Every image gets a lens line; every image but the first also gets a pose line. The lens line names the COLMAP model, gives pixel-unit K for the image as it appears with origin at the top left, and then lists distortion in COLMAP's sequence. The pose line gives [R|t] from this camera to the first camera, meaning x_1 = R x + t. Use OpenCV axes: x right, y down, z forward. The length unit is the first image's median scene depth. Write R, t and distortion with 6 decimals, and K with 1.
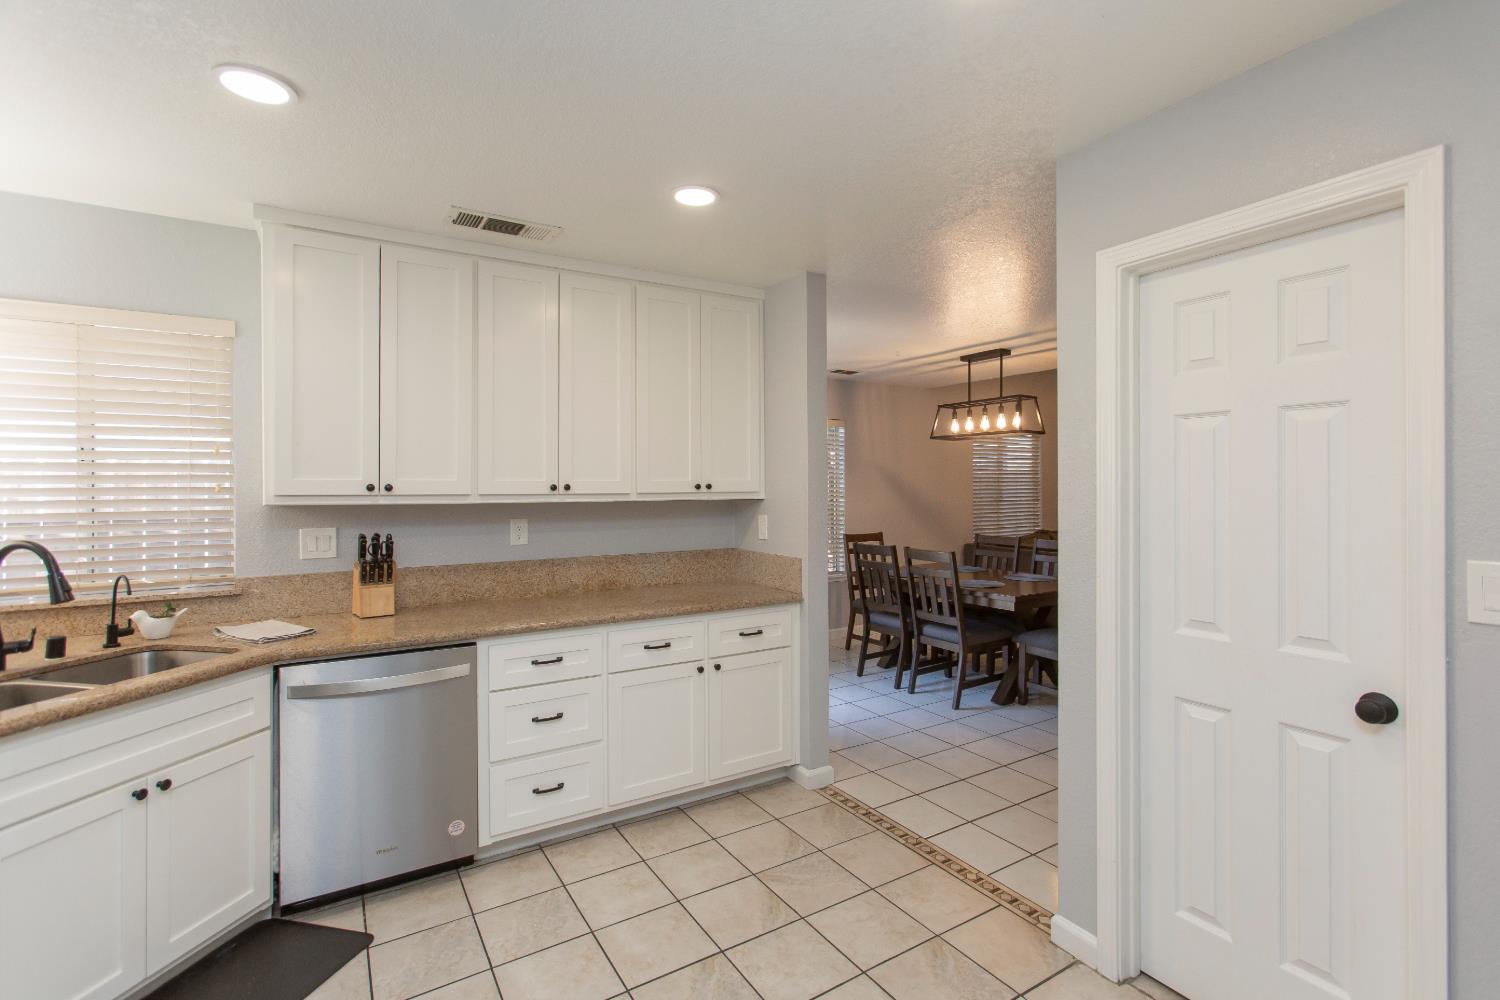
lens RADIAL K [[679.3, 0, 750.0], [0, 679.3, 500.0], [0, 0, 1]] dist [0.000863, 0.000485]
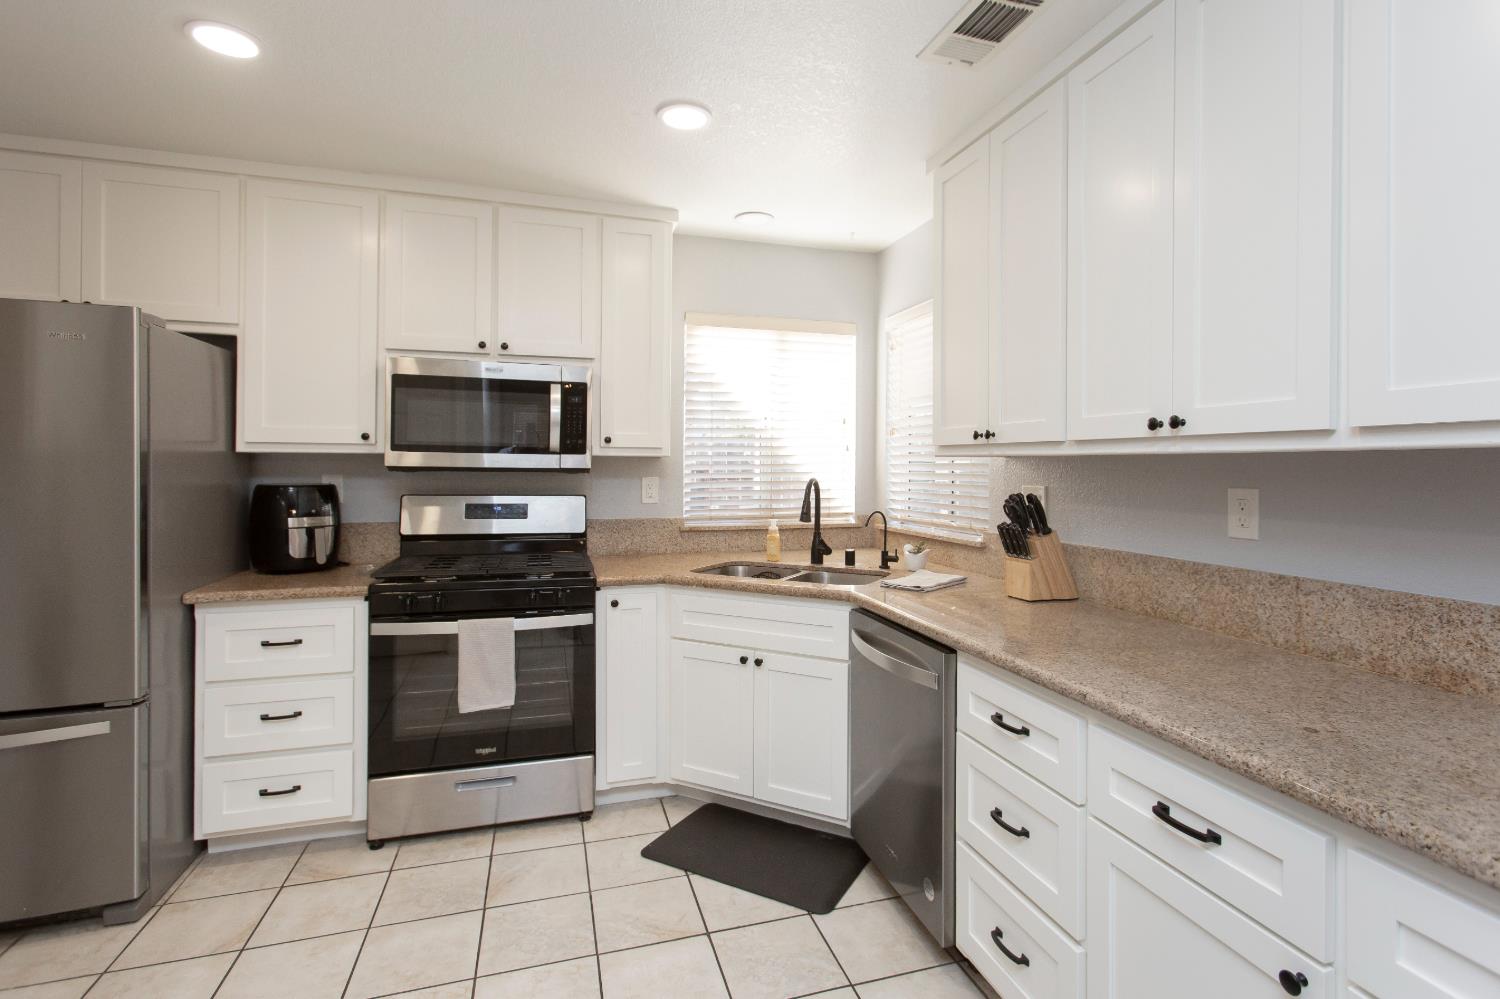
lens RADIAL K [[718.2, 0, 780.4], [0, 718.2, 468.8], [0, 0, 1]] dist [-0.021149, 0.015270]
pose [[-0.239066, 0.005479, -0.970988, 0.339656], [-0.022654, 0.999680, 0.011218, 0.017535], [0.970739, 0.024679, -0.238866, 0.955359]]
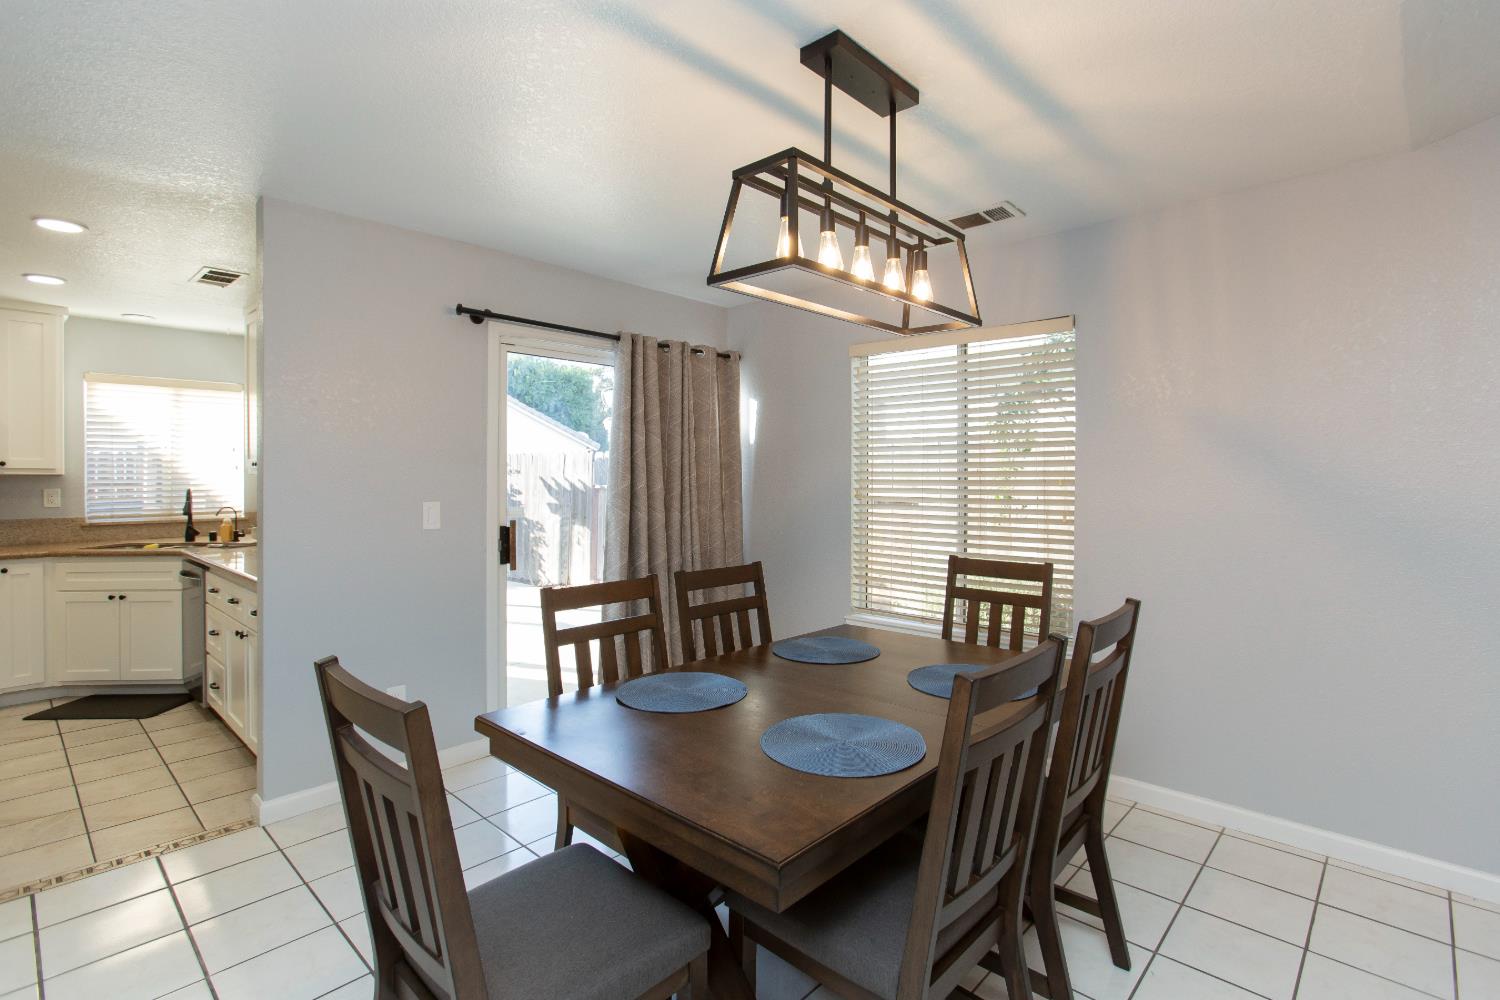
lens RADIAL K [[707.3, 0, 768.7], [0, 707.3, 477.7], [0, 0, 1]] dist [-0.000204, 0.000652]
pose [[0.271481, 0.010806, -0.962383, 1.374499], [-0.020129, 0.999782, 0.005547, -0.023545], [0.962233, 0.017866, 0.271639, 1.688588]]
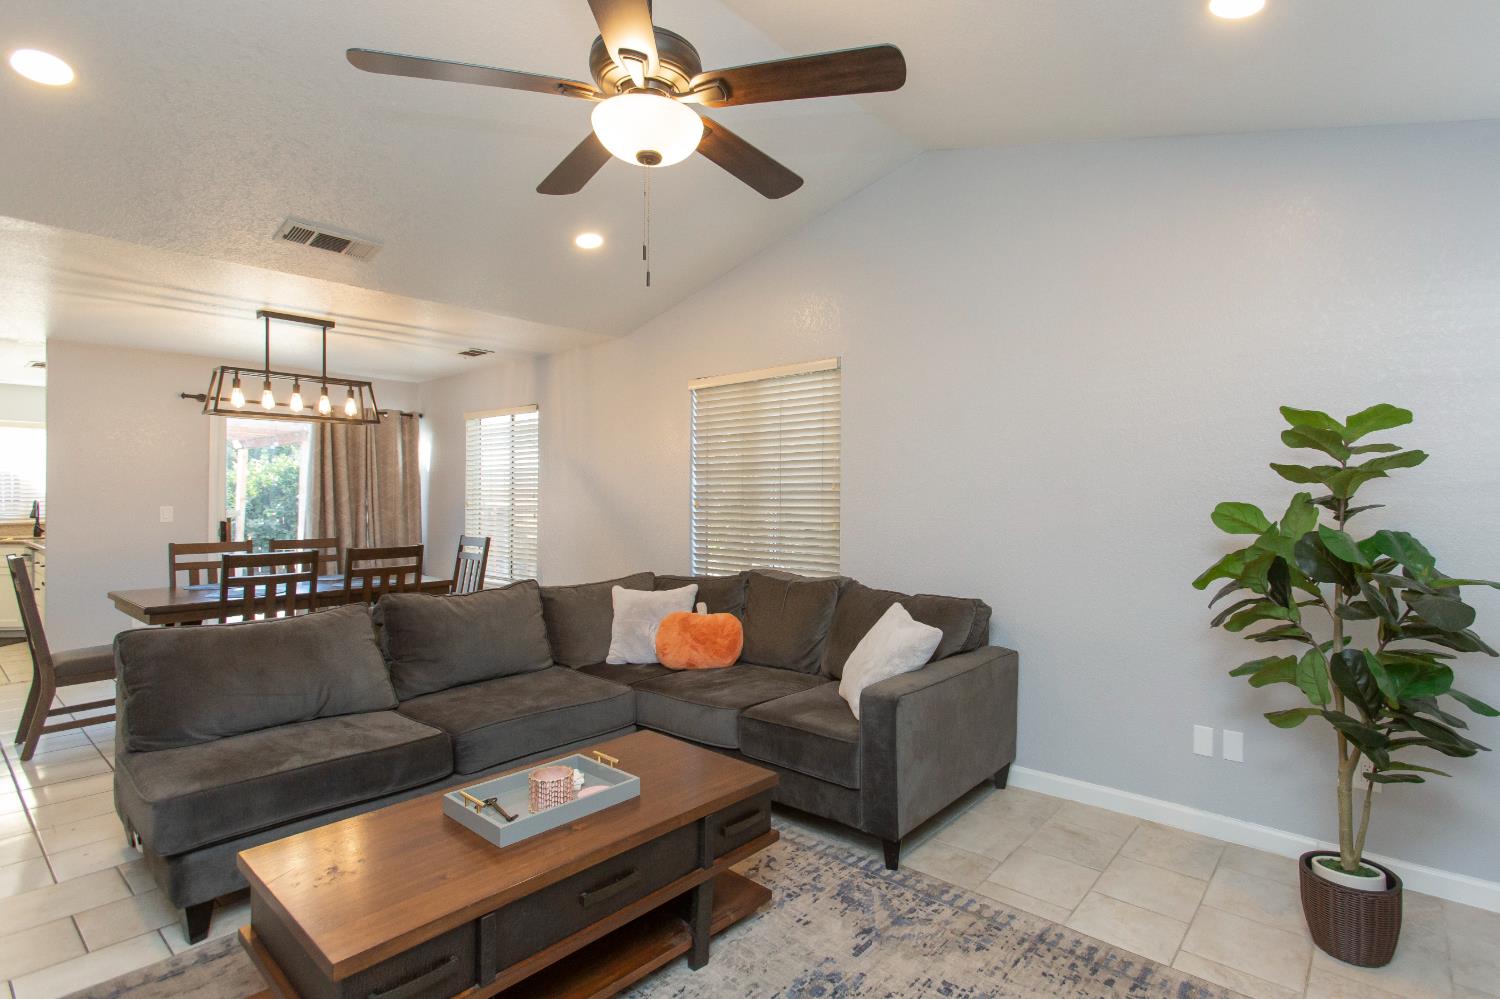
lens RADIAL K [[733.7, 0, 848.3], [0, 733.7, 497.7], [0, 0, 1]] dist [0.001500, 0.000741]
pose [[0.348323, 0.010264, -0.937318, 2.838058], [-0.020907, 0.999776, 0.003179, -0.038973], [0.937141, 0.018490, 0.348460, 2.622475]]
